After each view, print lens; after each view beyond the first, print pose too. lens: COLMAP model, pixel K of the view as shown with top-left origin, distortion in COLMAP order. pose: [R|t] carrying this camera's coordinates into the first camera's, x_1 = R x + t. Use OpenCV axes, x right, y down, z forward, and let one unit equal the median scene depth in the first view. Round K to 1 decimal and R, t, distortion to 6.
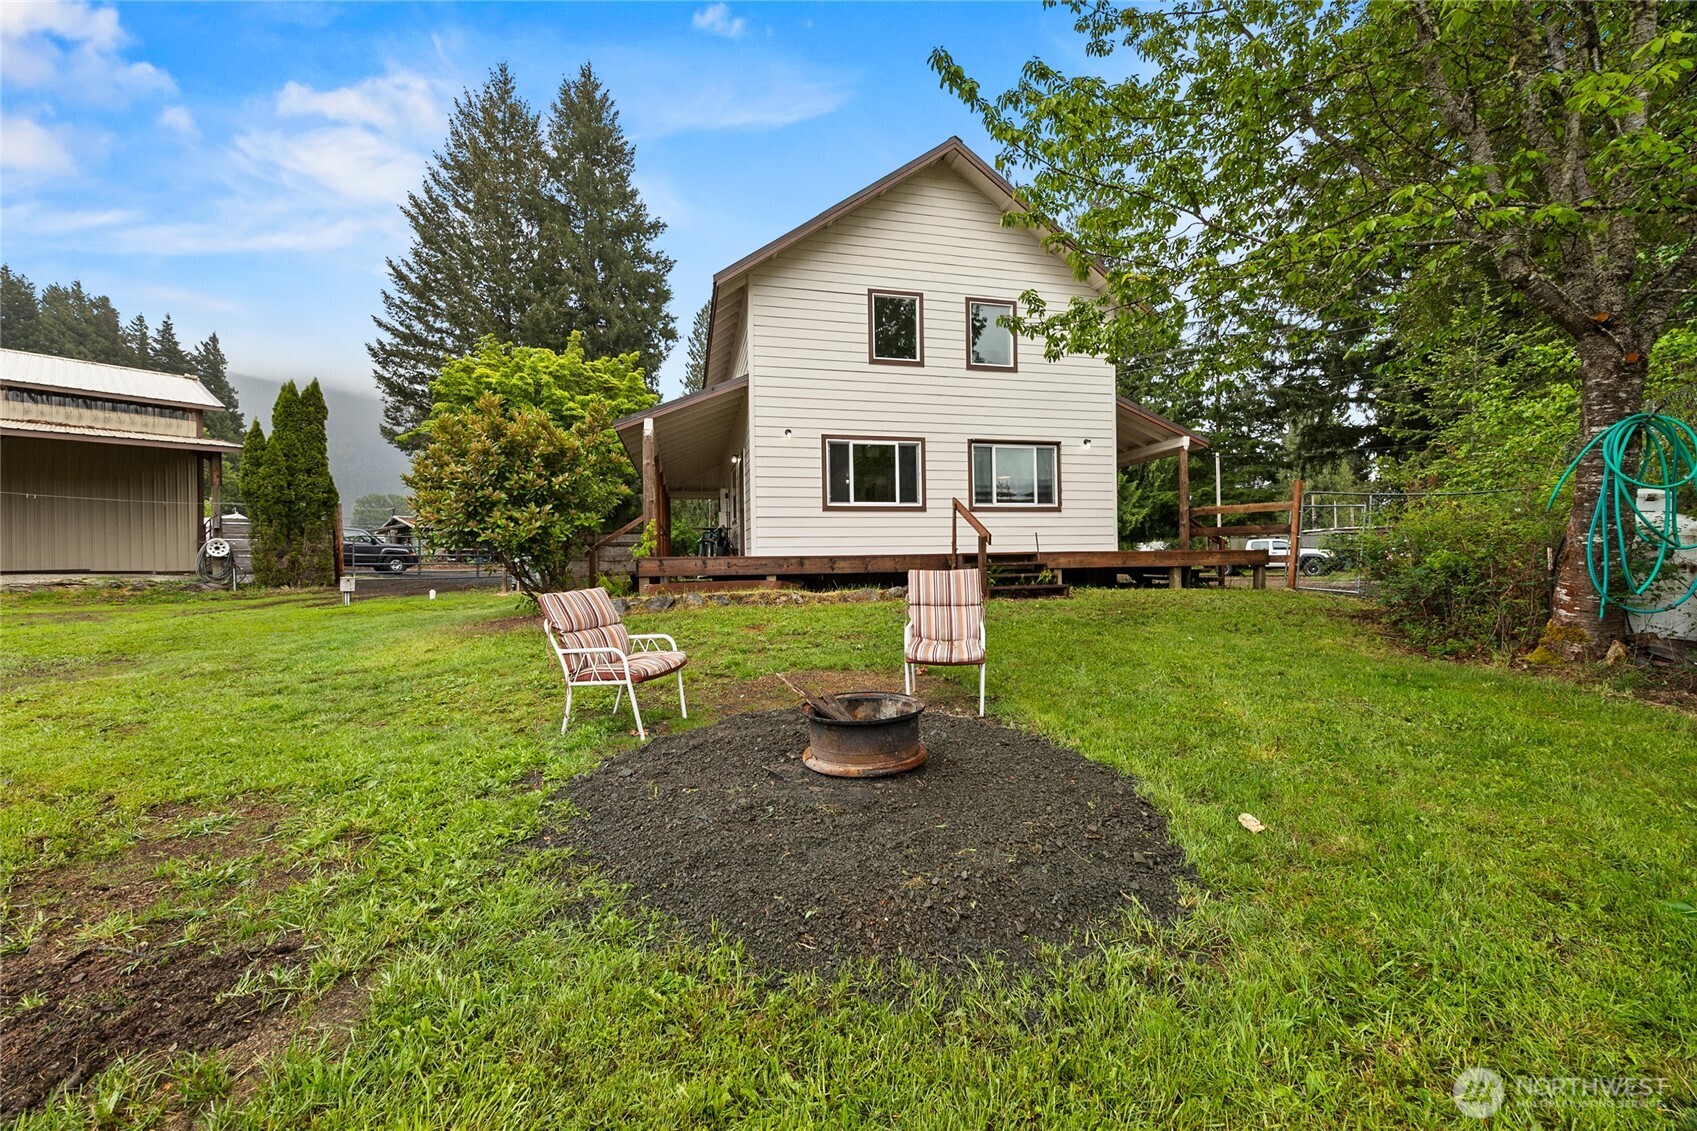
lens RADIAL K [[649.3, 0, 846.4], [0, 649.3, 565.9], [0, 0, 1]] dist [-0.002852, -0.000182]
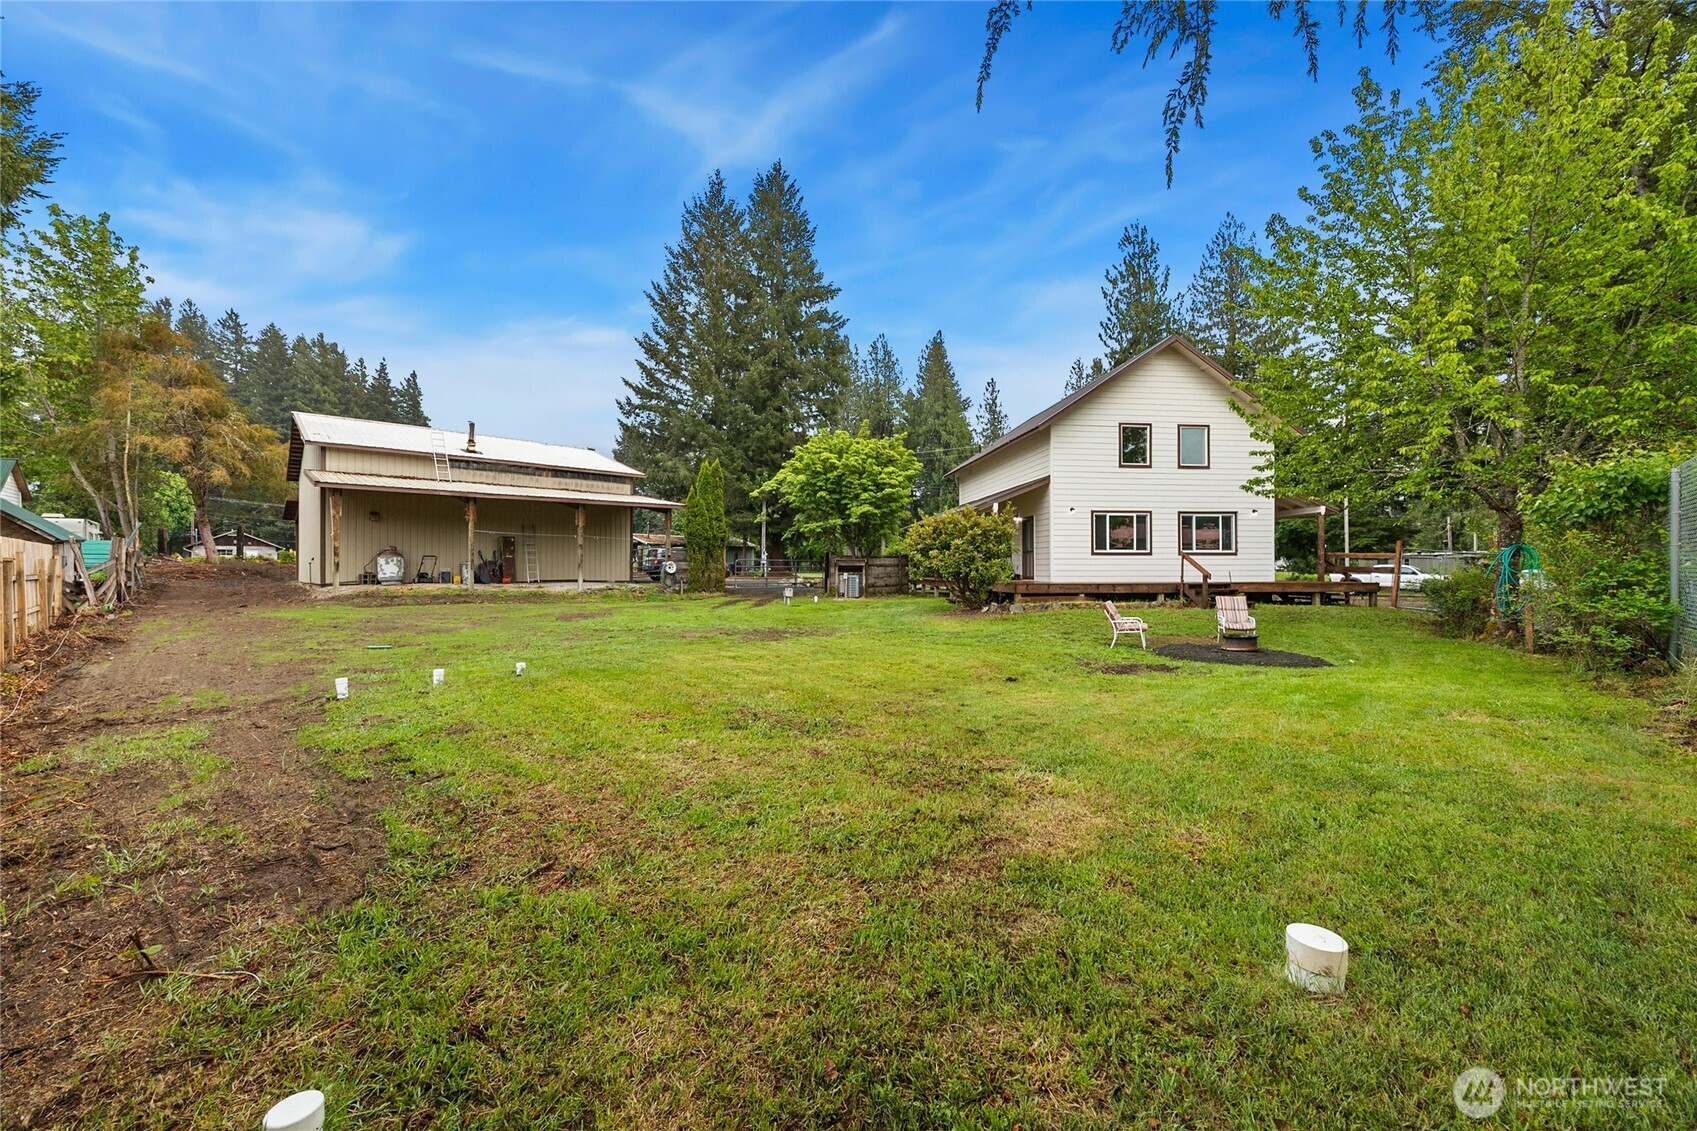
lens RADIAL K [[649.3, 0, 850.9], [0, 649.3, 568.1], [0, 0, 1]] dist [-0.002852, -0.000182]
pose [[0.991041, 0.013600, -0.132862, -0.412565], [-0.015010, 0.999841, -0.009619, -0.023907], [0.132710, 0.011528, 0.991088, -0.728195]]
